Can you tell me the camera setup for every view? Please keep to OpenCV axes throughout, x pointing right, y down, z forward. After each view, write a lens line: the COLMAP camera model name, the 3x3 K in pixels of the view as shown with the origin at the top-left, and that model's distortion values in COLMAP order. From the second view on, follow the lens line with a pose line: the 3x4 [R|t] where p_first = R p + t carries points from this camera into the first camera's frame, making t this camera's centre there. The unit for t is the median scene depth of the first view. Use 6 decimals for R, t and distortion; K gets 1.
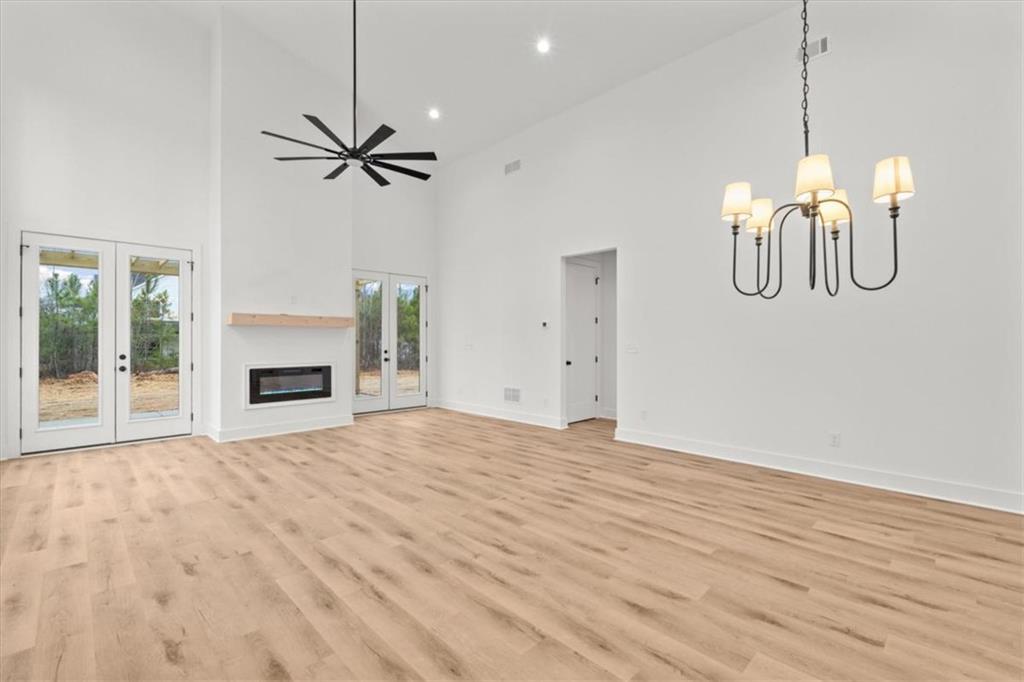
lens RADIAL K [[448.0, 0, 513.0], [0, 448.0, 340.2], [0, 0, 1]] dist [-0.006561, 0.001562]
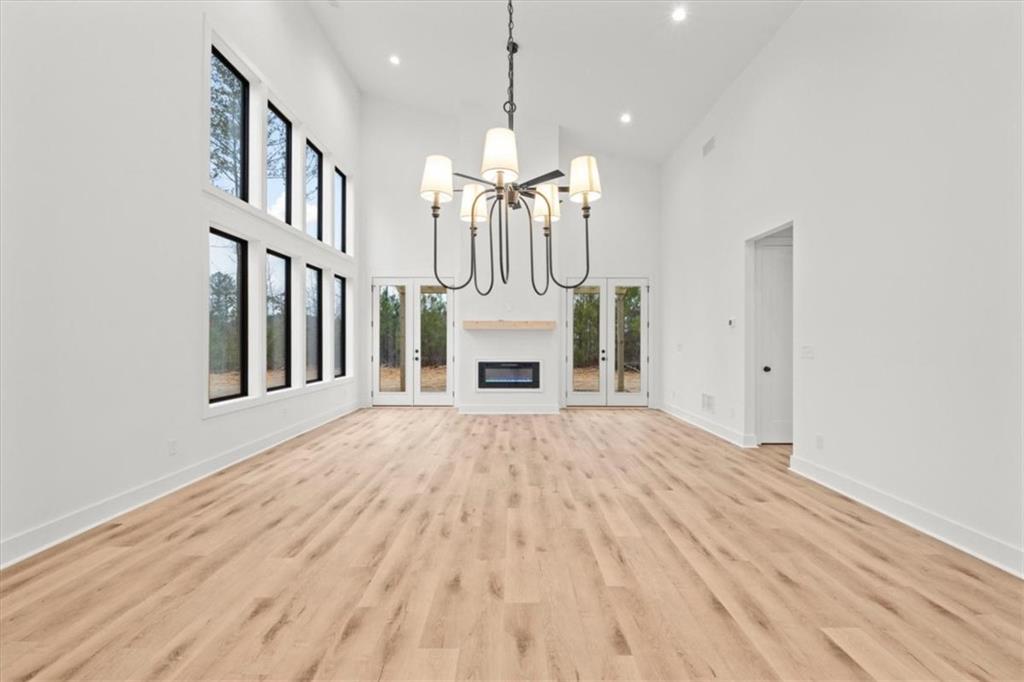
lens RADIAL K [[448.0, 0, 512.5], [0, 448.0, 337.4], [0, 0, 1]] dist [-0.006561, 0.001562]
pose [[0.711983, -0.004166, -0.702184, 0.572165], [-0.001754, 0.999969, -0.007711, 0.001321], [0.702194, 0.006722, 0.711954, 0.154310]]
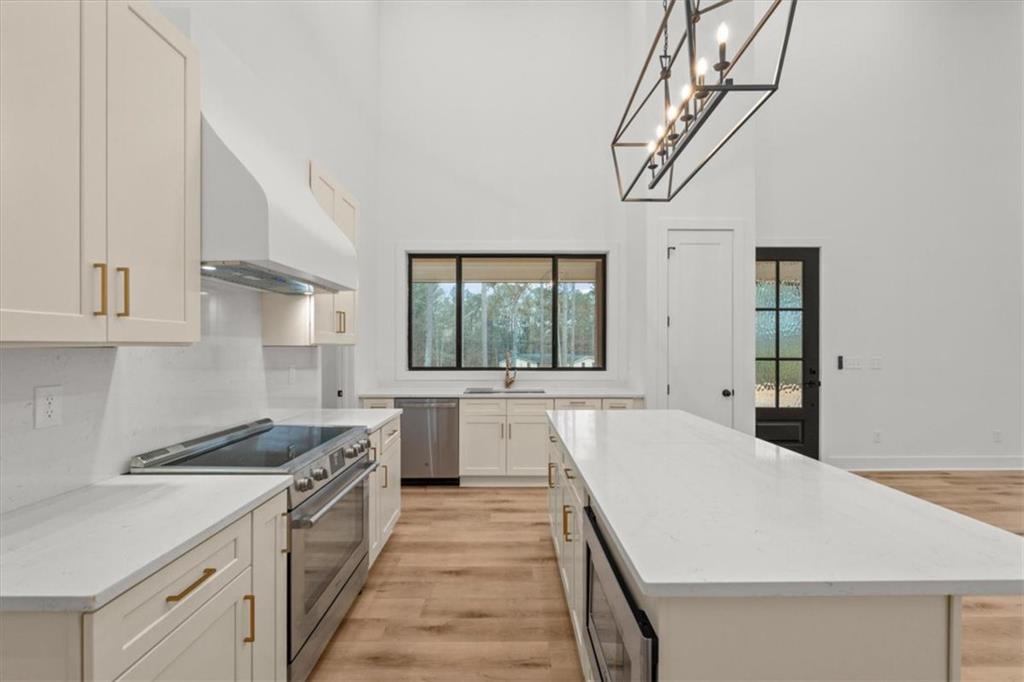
lens RADIAL K [[448.0, 0, 511.4], [0, 448.0, 345.2], [0, 0, 1]] dist [-0.006561, 0.001562]
pose [[-0.700068, -0.001535, -0.714075, 1.173088], [-0.002190, 0.999998, -0.000004, -0.020906], [0.714073, 0.001561, -0.700070, 0.217973]]
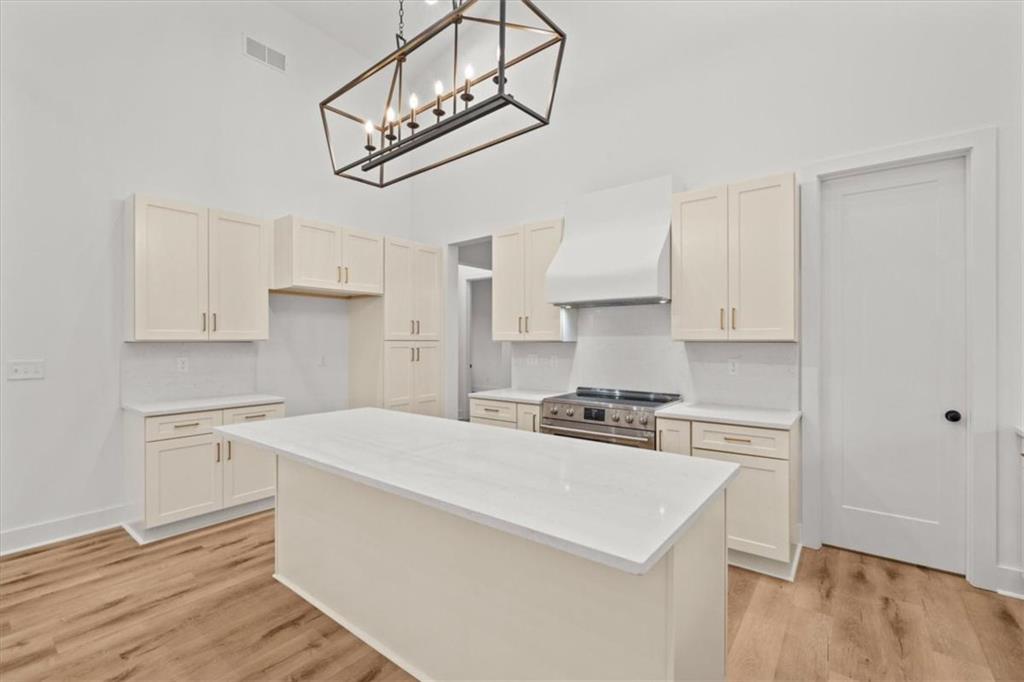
lens RADIAL K [[448.0, 0, 509.0], [0, 448.0, 345.3], [0, 0, 1]] dist [-0.006561, 0.001562]
pose [[-0.131372, -0.005505, 0.991318, 0.240994], [0.001444, 0.999982, 0.005745, -0.016058], [-0.991332, 0.002186, -0.131362, -0.016459]]
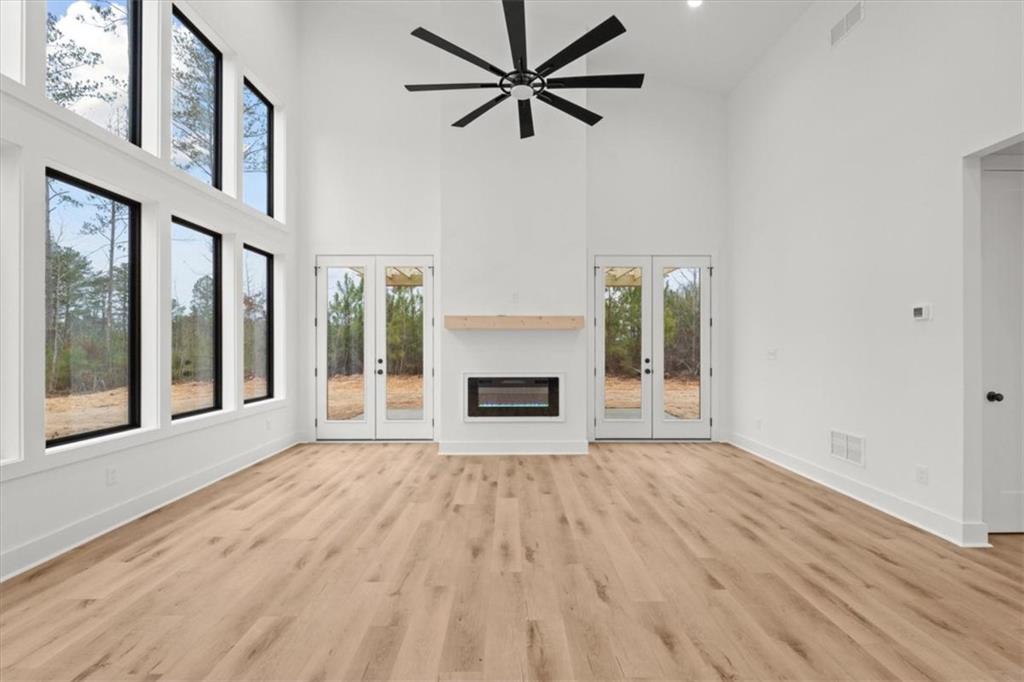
lens RADIAL K [[448.0, 0, 513.9], [0, 448.0, 344.0], [0, 0, 1]] dist [-0.006561, 0.001562]
pose [[0.719794, -0.002771, -0.694182, 0.138523], [0.000674, 0.999994, -0.003293, 0.000228], [0.694187, 0.001903, 0.719792, 0.556114]]
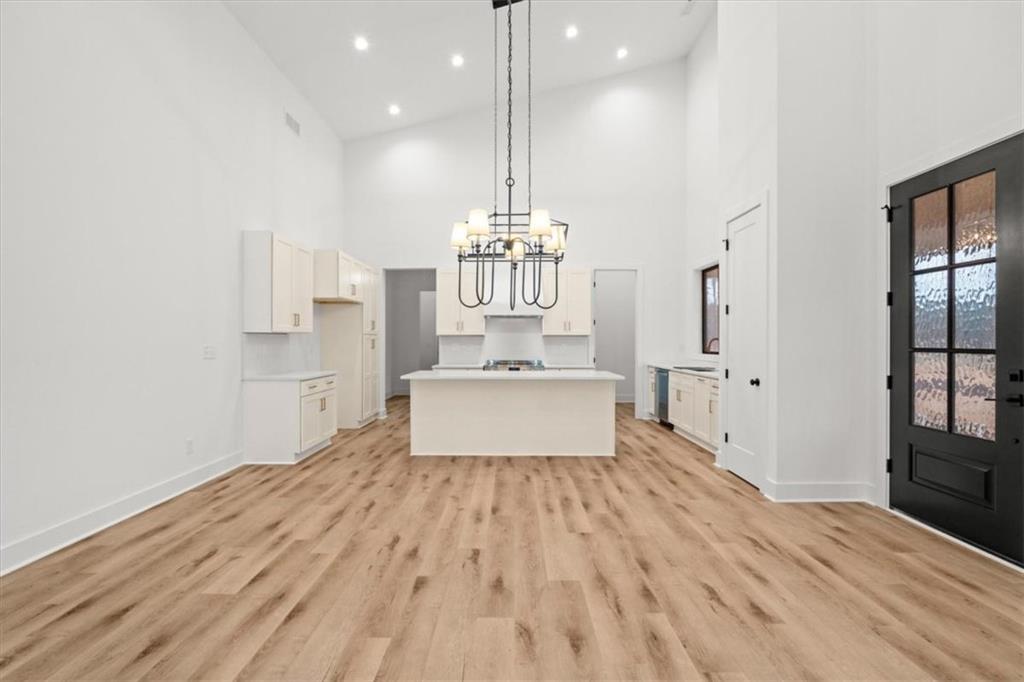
lens RADIAL K [[448.0, 0, 514.5], [0, 448.0, 340.9], [0, 0, 1]] dist [-0.006561, 0.001562]
pose [[-0.713220, -0.002009, 0.700937, -0.125805], [-0.002273, 0.999997, 0.000553, -0.000109], [-0.700936, -0.001199, -0.713223, 0.851404]]
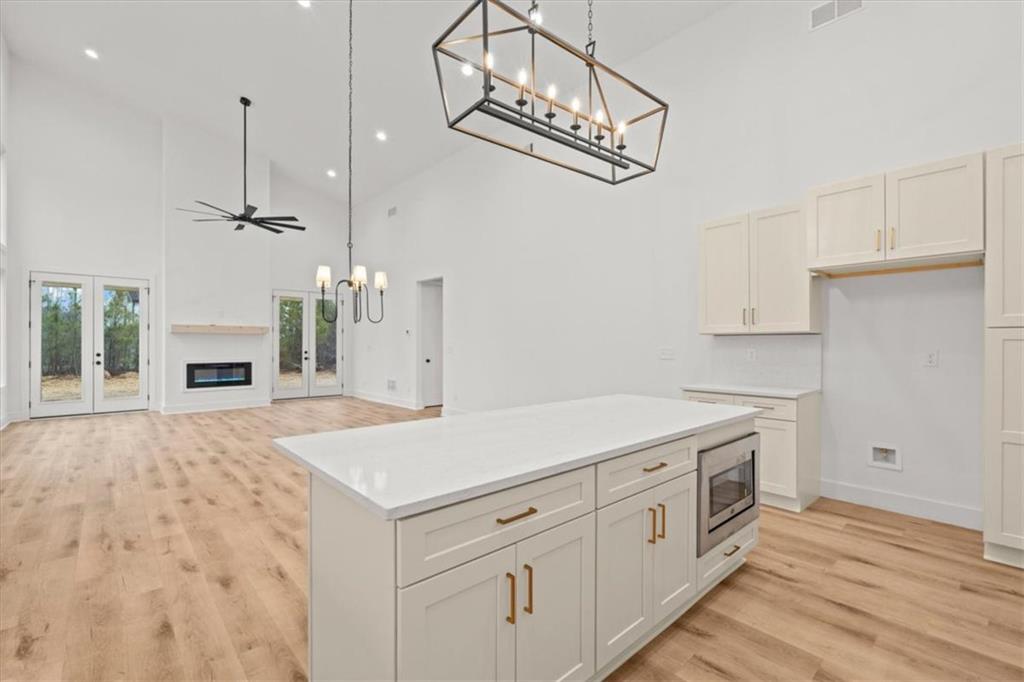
lens RADIAL K [[448.0, 0, 511.4], [0, 448.0, 344.8], [0, 0, 1]] dist [-0.006561, 0.001562]
pose [[0.999051, 0.000608, -0.043561, 0.673526], [-0.000488, 0.999996, 0.002779, 0.000305], [0.043563, -0.002755, 0.999047, -0.499139]]
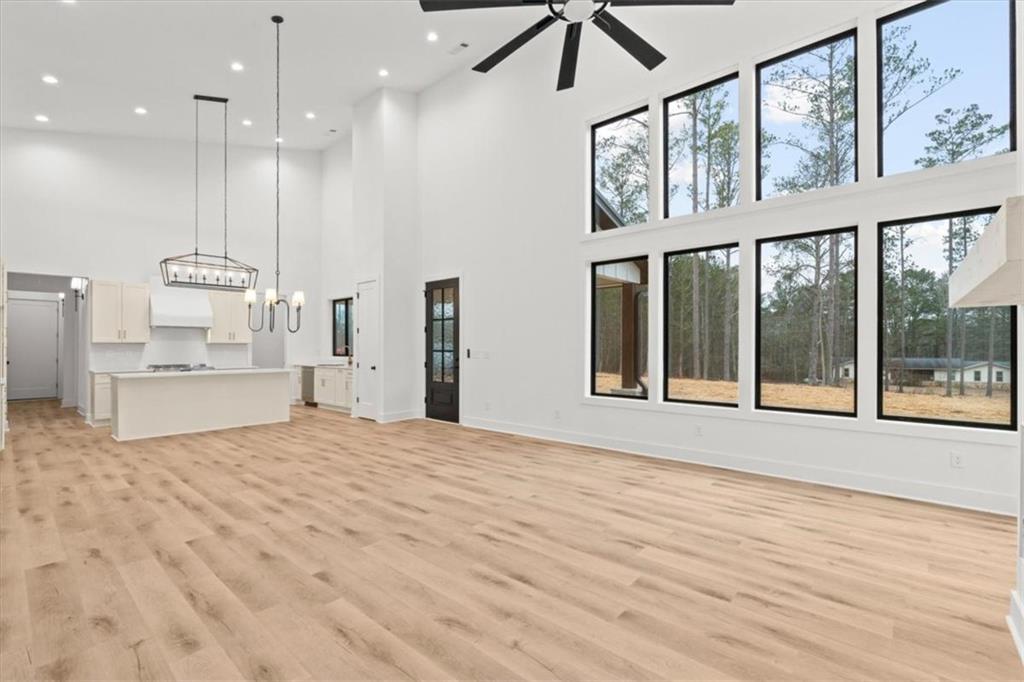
lens RADIAL K [[448.0, 0, 514.6], [0, 448.0, 346.8], [0, 0, 1]] dist [-0.006561, 0.001562]
pose [[-0.996969, 0.000304, -0.077797, -0.271164], [0.000353, 1.000000, -0.000612, -0.002359], [0.077797, -0.000637, -0.996969, 1.725676]]
